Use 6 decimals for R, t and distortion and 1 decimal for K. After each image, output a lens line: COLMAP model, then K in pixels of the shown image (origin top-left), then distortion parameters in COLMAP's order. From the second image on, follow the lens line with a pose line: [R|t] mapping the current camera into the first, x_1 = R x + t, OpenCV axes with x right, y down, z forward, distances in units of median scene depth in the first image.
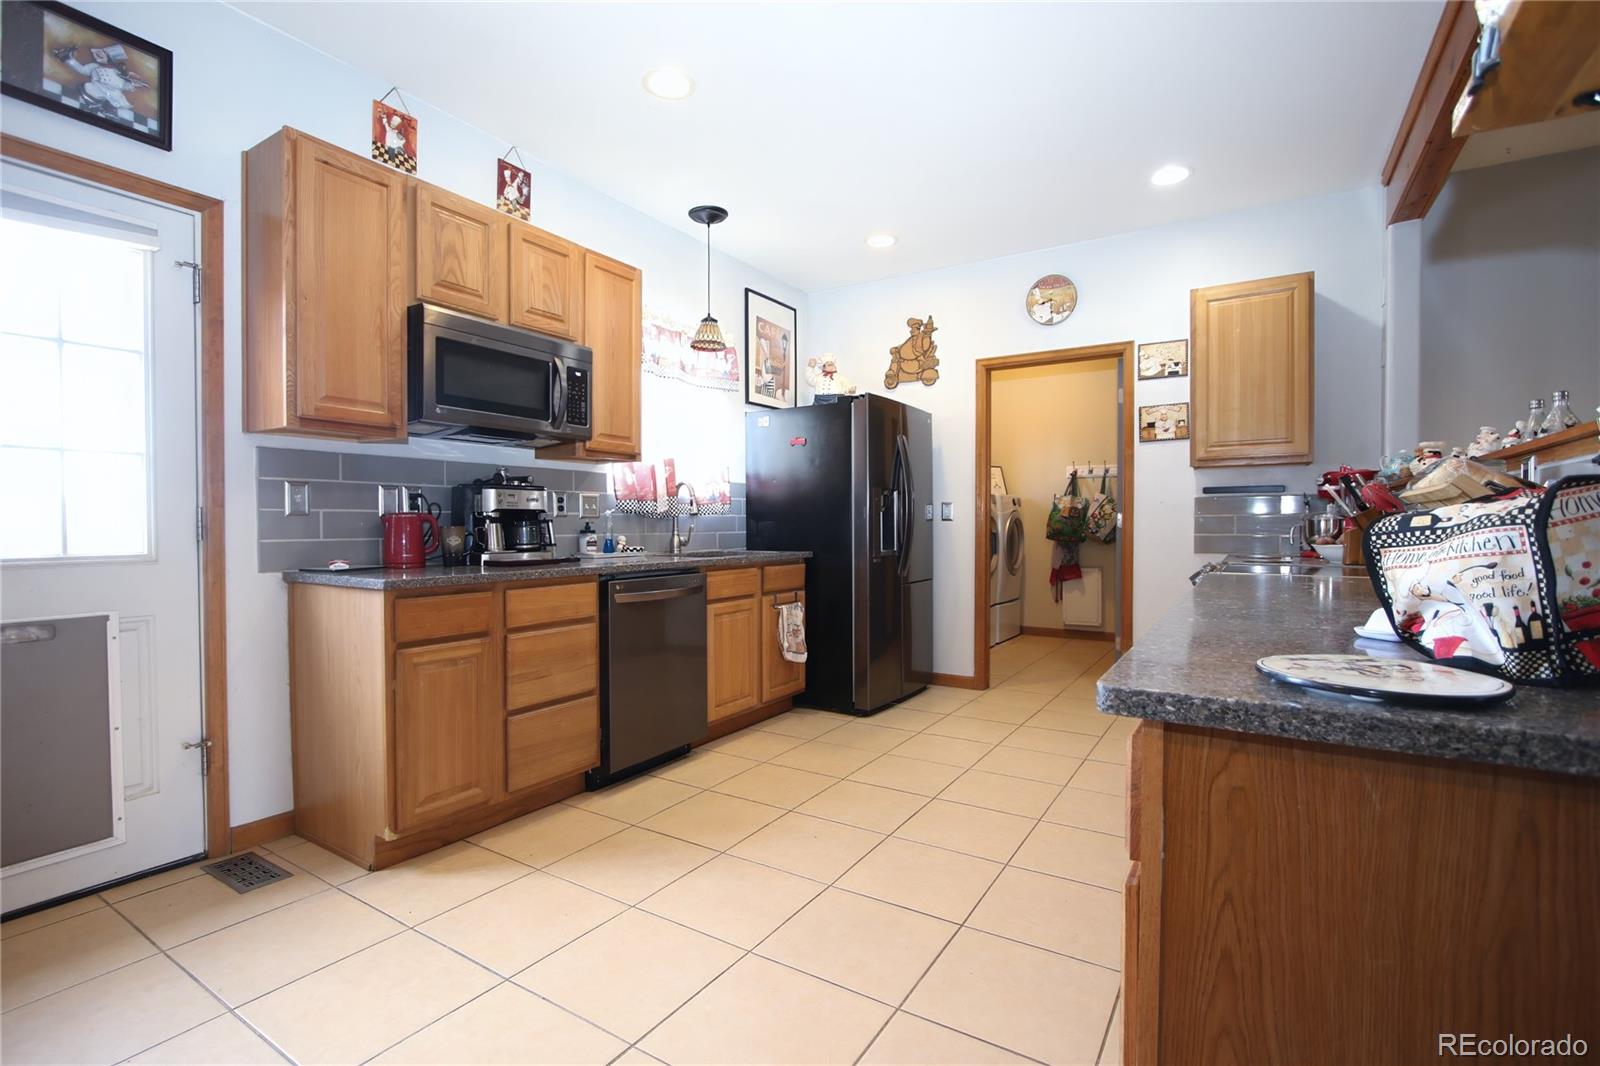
lens RADIAL K [[729.8, 0, 796.3], [0, 729.8, 538.6], [0, 0, 1]] dist [-0.018901, 0.001793]
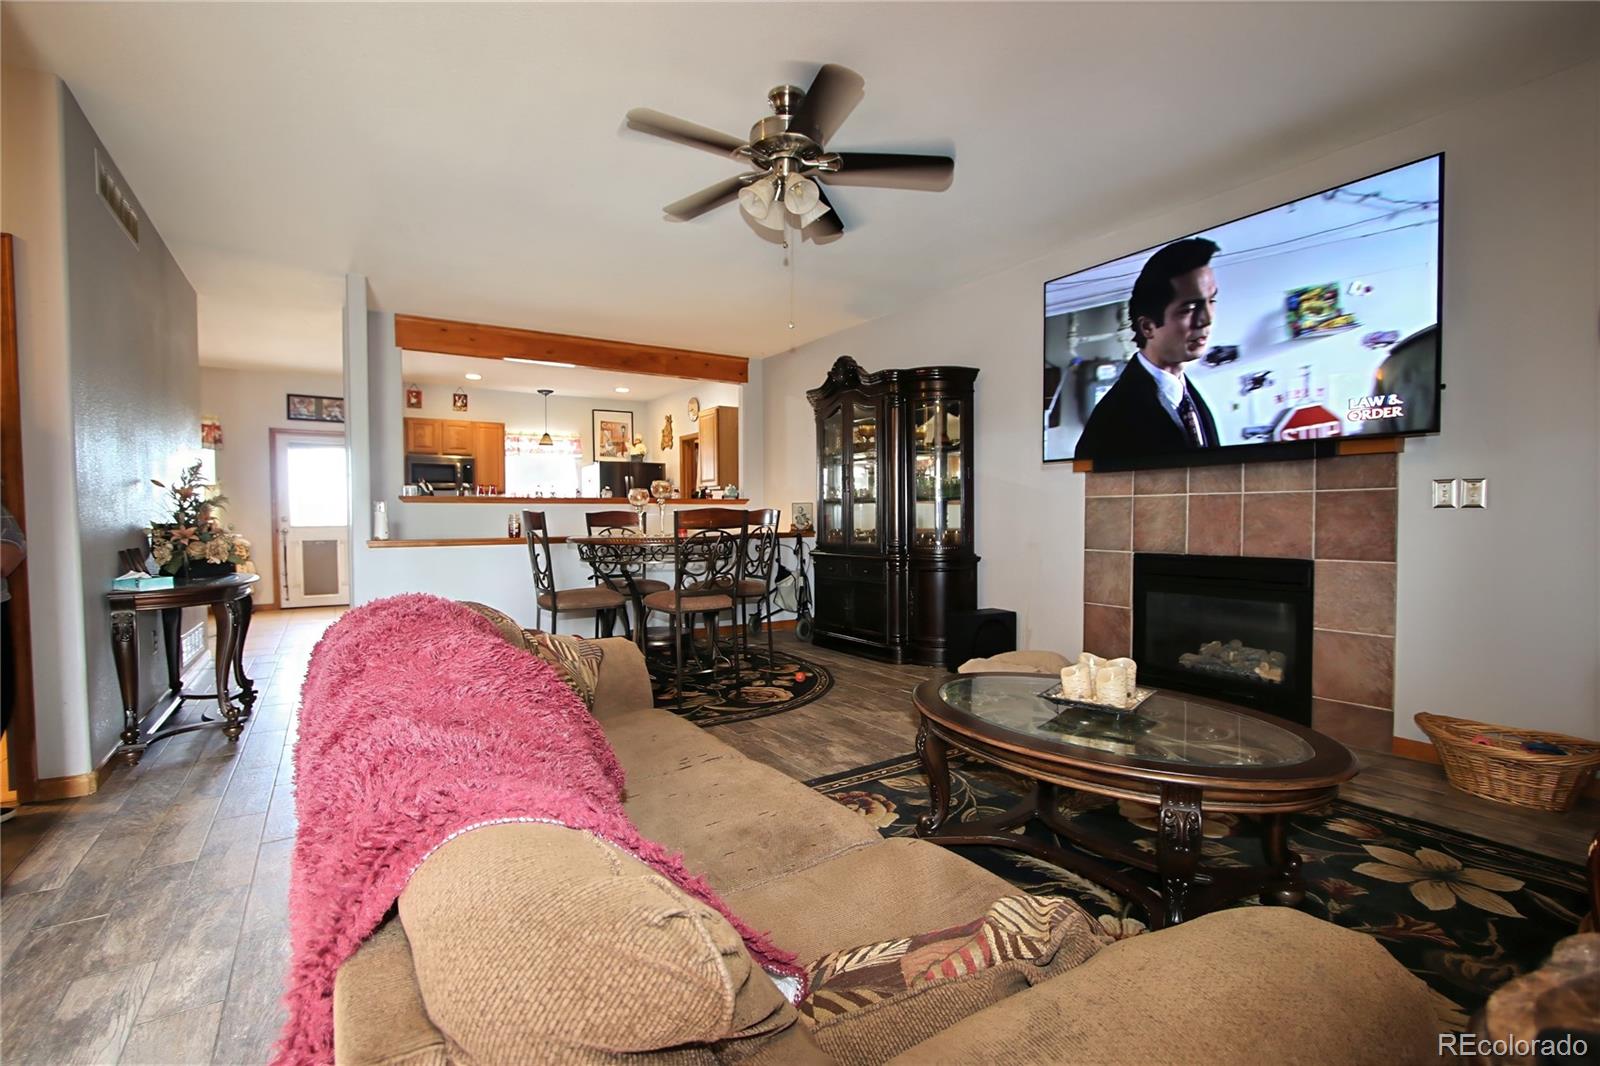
lens RADIAL K [[729.8, 0, 796.3], [0, 729.8, 538.6], [0, 0, 1]] dist [-0.018901, 0.001793]
pose [[0.901293, 0.010700, -0.433077, 1.656140], [-0.005082, 0.999887, 0.014128, 0.013758], [0.433179, -0.010532, 0.901246, -0.829232]]
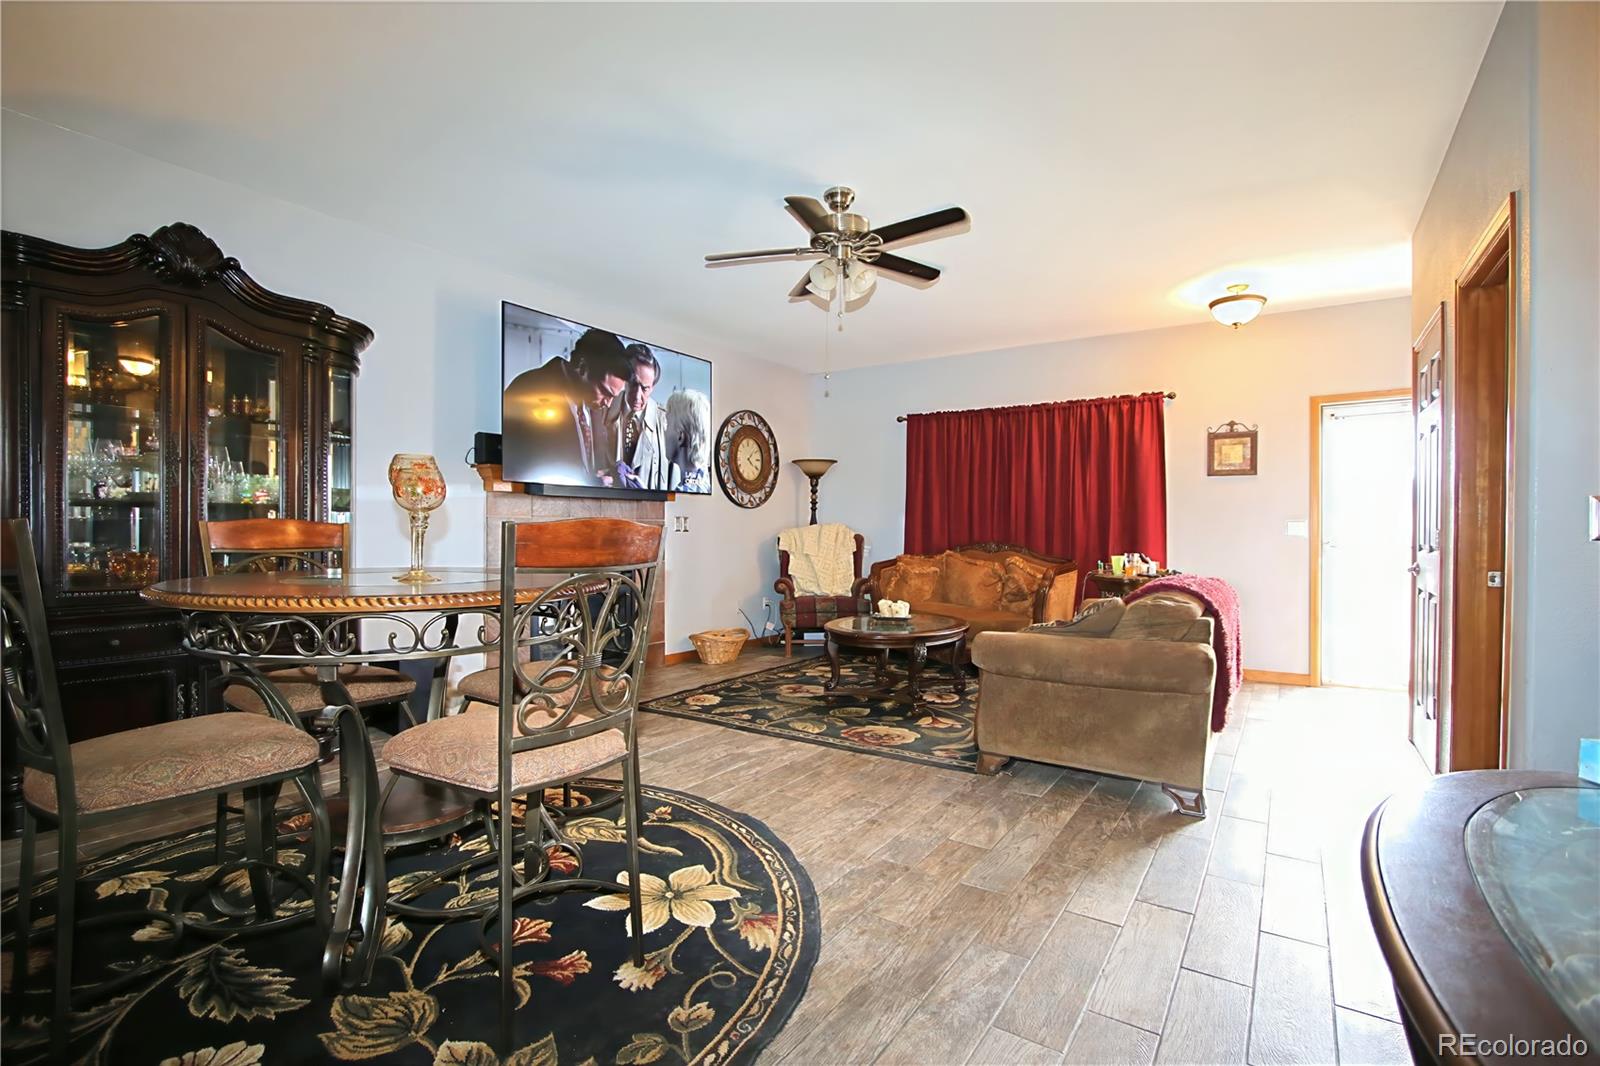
lens RADIAL K [[729.8, 0, 796.3], [0, 729.8, 538.6], [0, 0, 1]] dist [-0.018901, 0.001793]
pose [[0.041233, -0.004341, 0.999140, 0.463508], [0.015978, 0.999866, 0.003685, 0.001757], [-0.999022, 0.015812, 0.041297, -0.170725]]
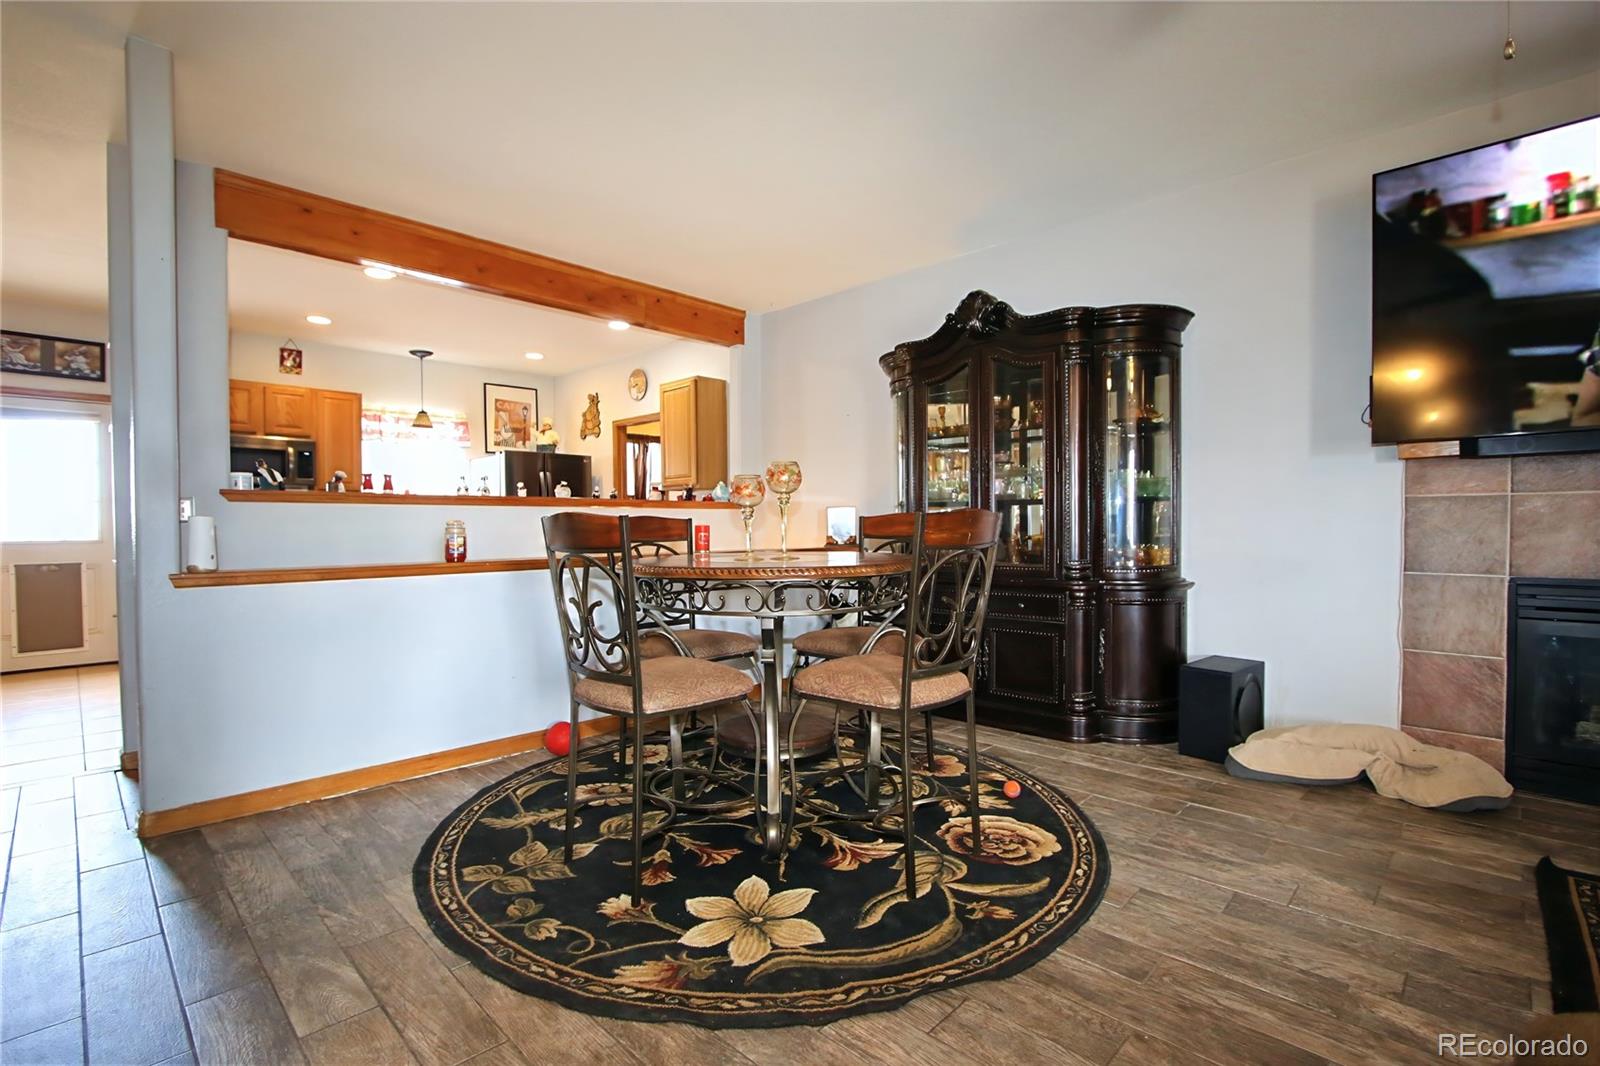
lens RADIAL K [[729.8, 0, 796.3], [0, 729.8, 538.6], [0, 0, 1]] dist [-0.018901, 0.001793]
pose [[0.976577, 0.000223, -0.215169, 1.114476], [-0.000106, 1.000000, 0.000555, 0.007939], [0.215169, -0.000519, 0.976577, -0.517494]]
